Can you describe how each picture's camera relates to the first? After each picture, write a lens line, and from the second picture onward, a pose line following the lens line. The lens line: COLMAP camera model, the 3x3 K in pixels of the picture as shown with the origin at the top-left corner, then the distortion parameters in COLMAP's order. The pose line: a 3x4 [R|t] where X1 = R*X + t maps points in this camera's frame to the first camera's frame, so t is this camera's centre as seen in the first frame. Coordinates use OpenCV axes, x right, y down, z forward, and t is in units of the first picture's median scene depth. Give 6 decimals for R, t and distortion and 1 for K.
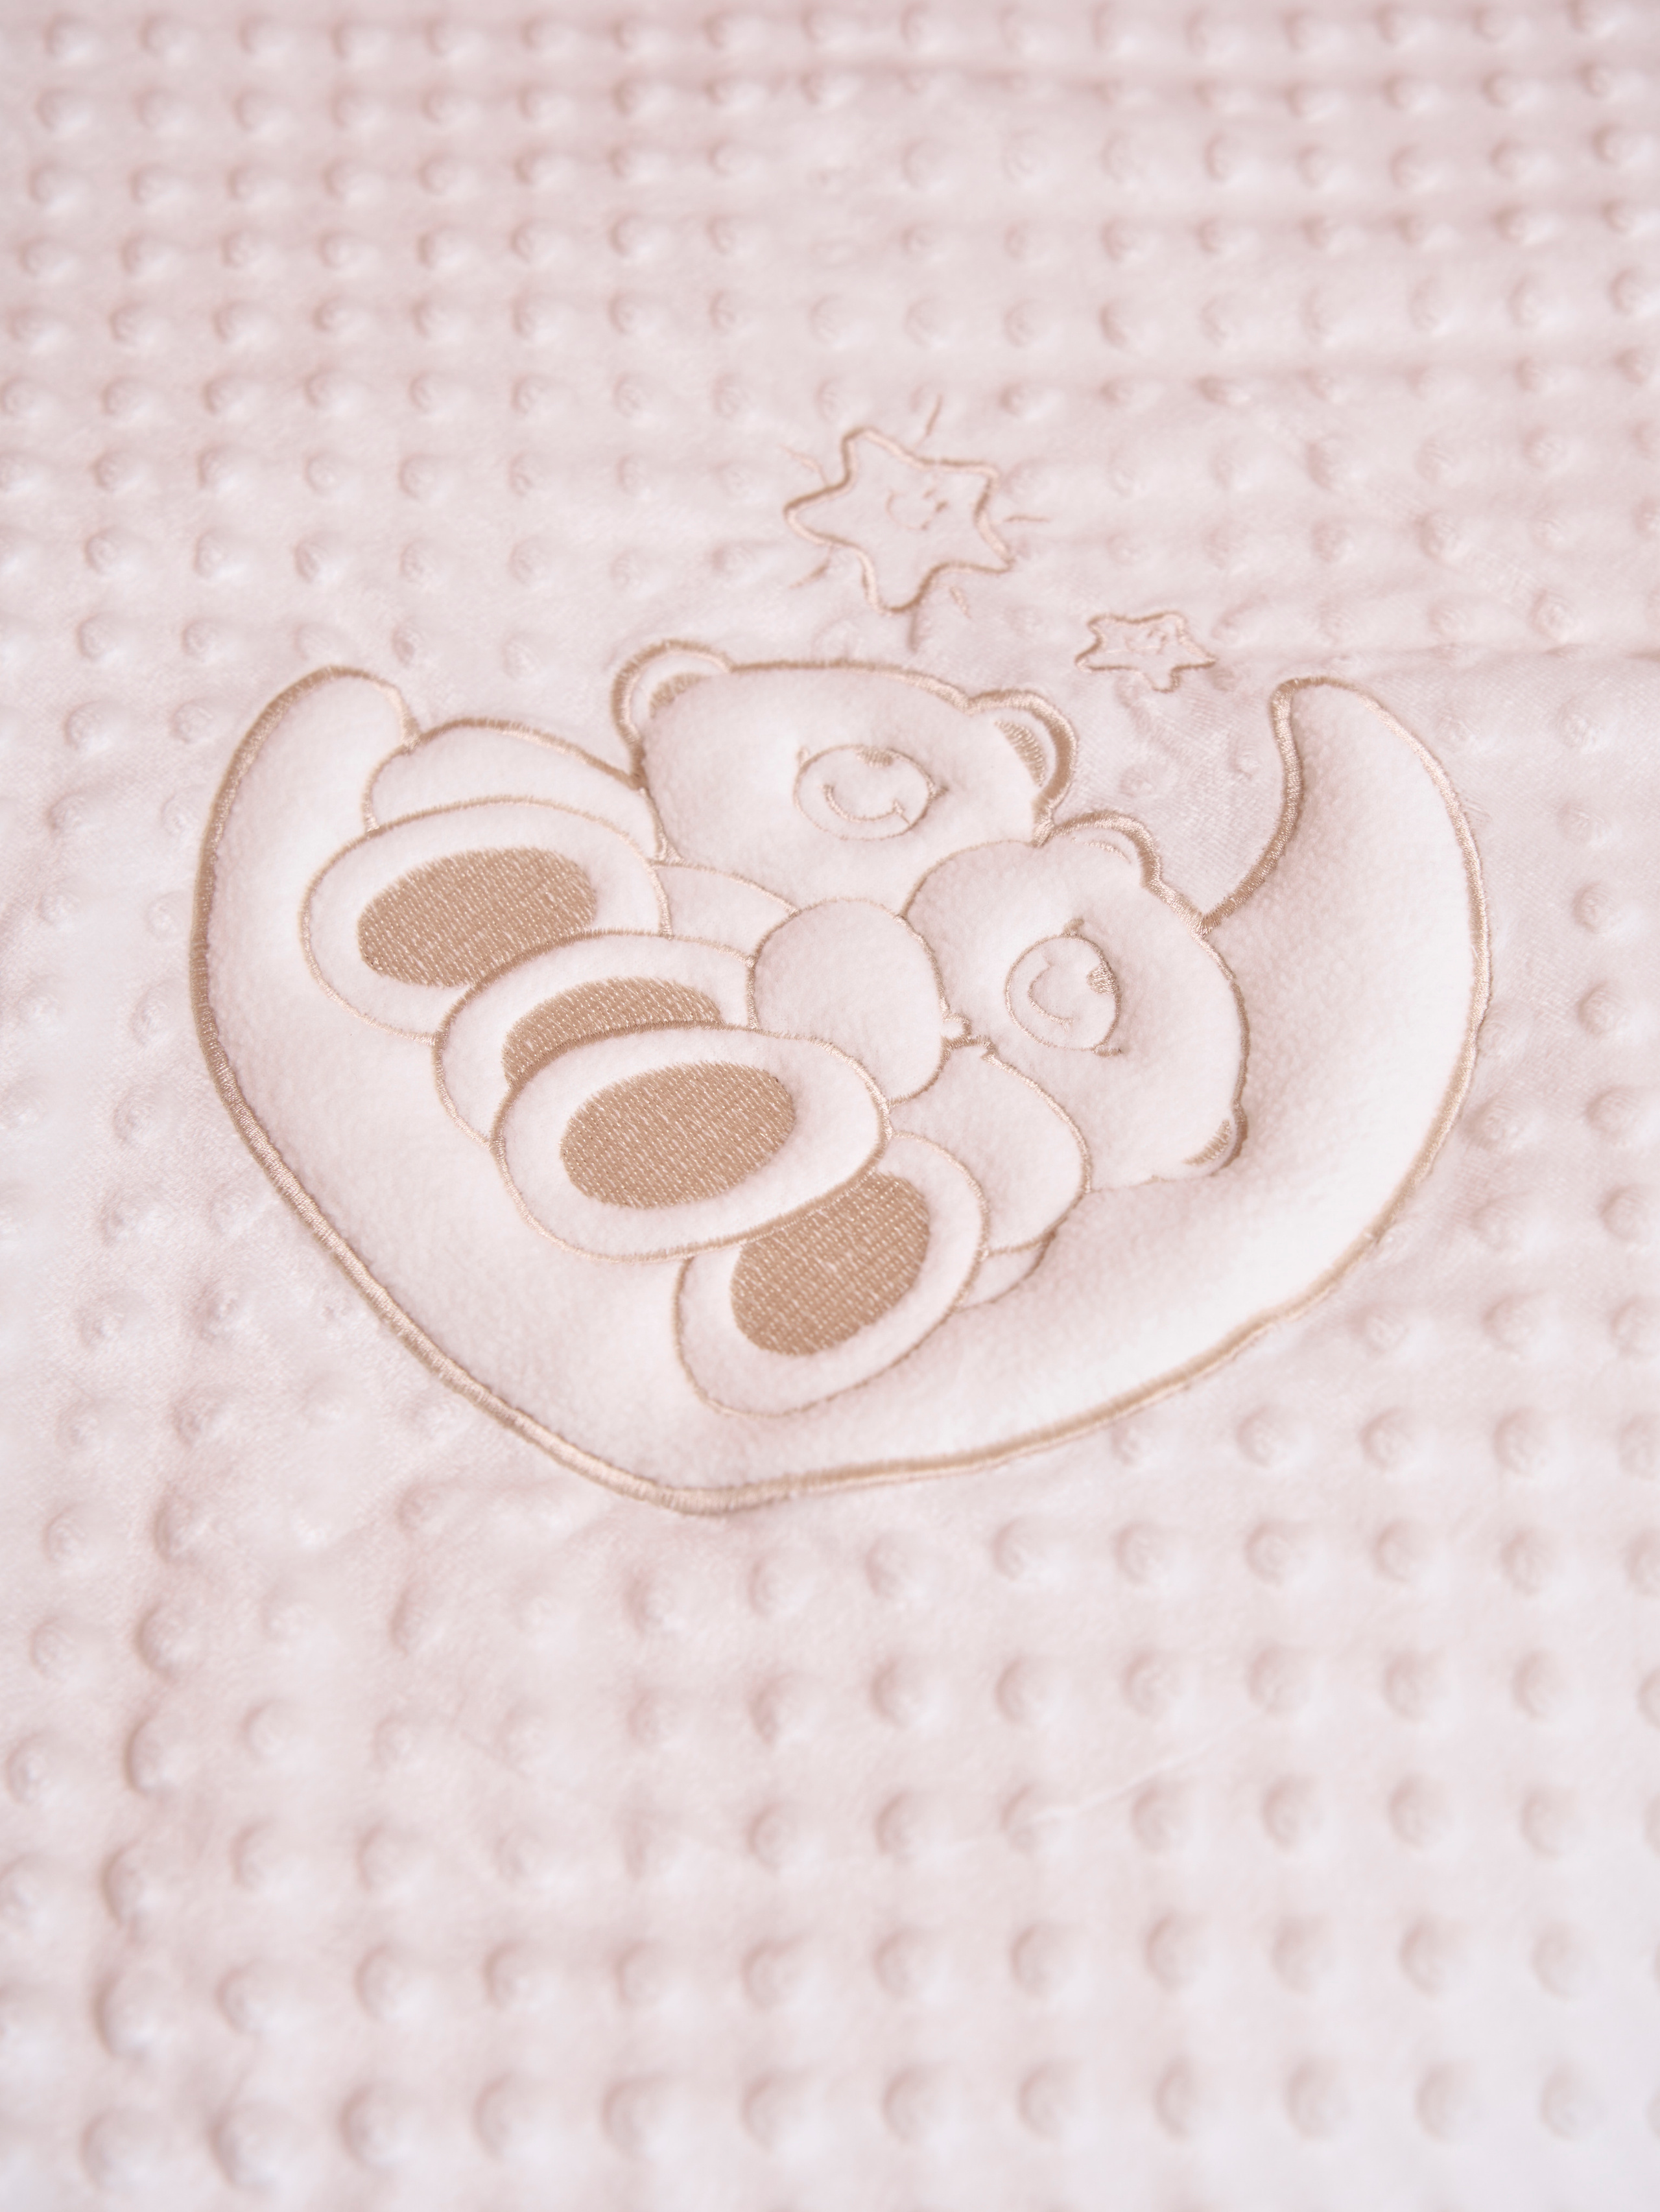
lens RADIAL K [[3431.4, 0, 737.3], [0, 3431.4, 1105.8], [0, 0, 1]] dist [0.192844, -0.132020]
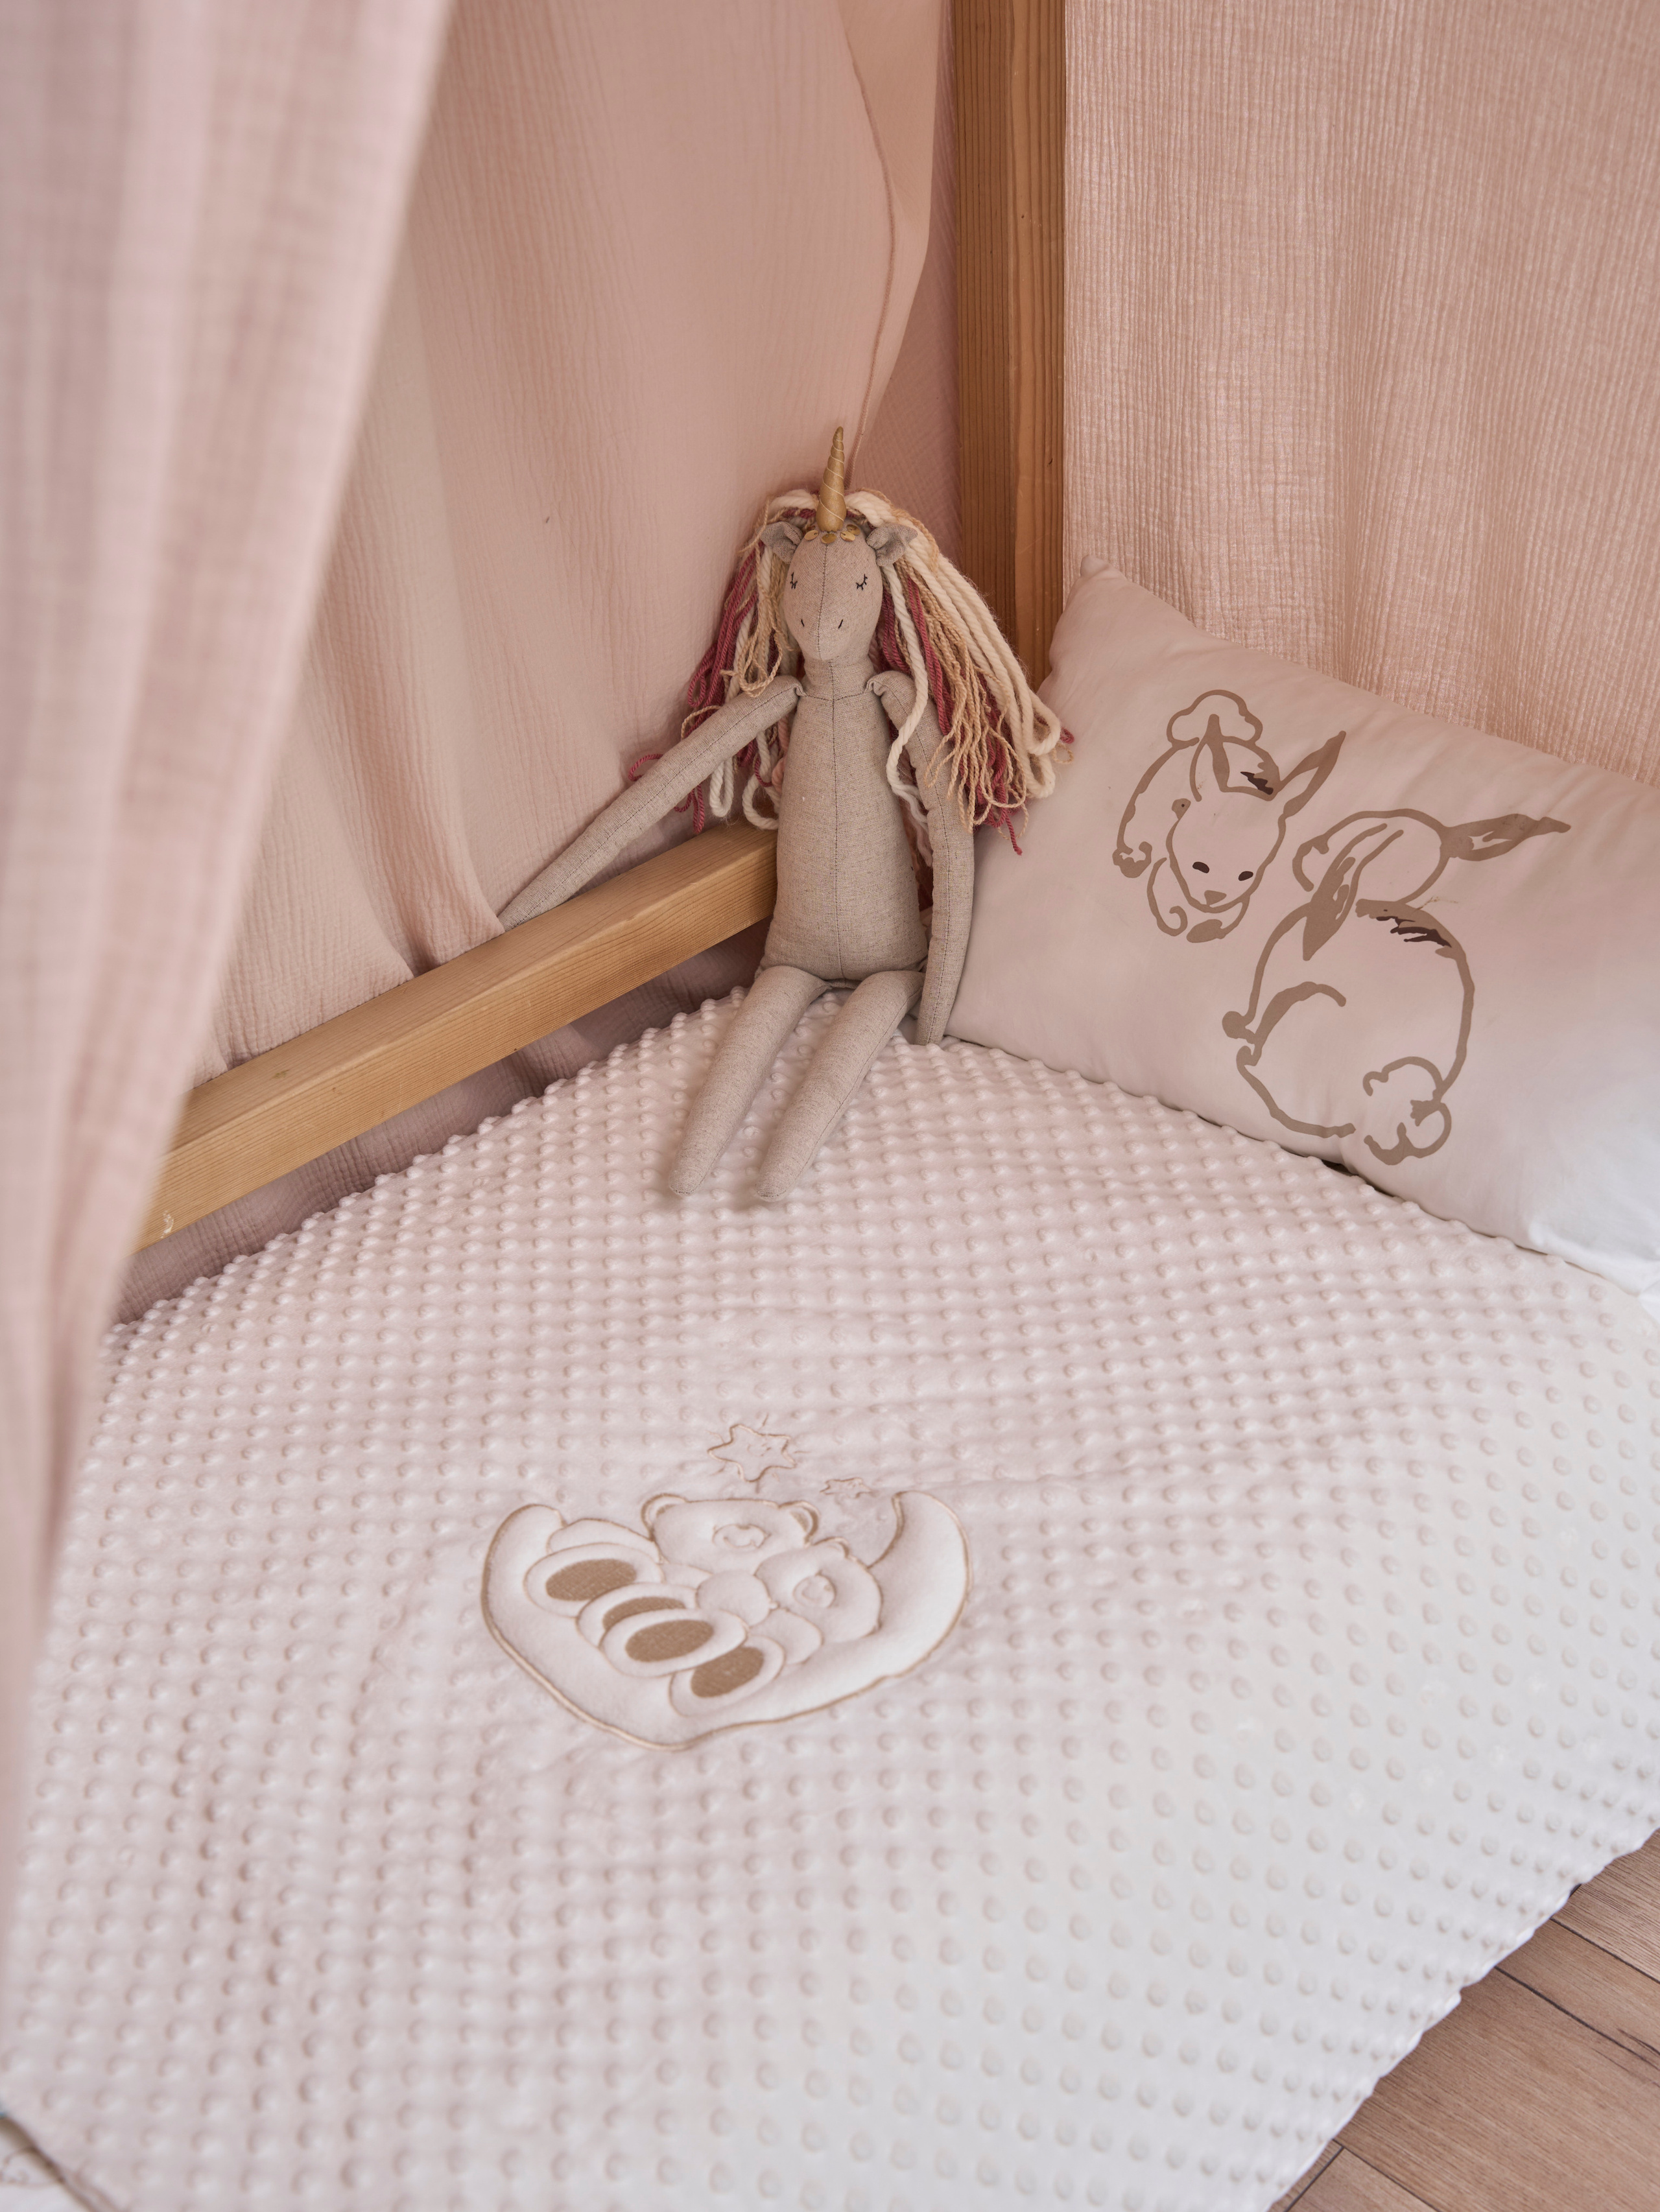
lens RADIAL K [[2708.7, 0, 830.0], [0, 2708.7, 1106.0], [0, 0, 1]] dist [0.003857, 0.009442]
pose [[0.998572, -0.026480, 0.046388, 0.019335], [0.044842, 0.887460, -0.458698, 0.568420], [-0.029021, 0.460124, 0.887380, -0.978327]]
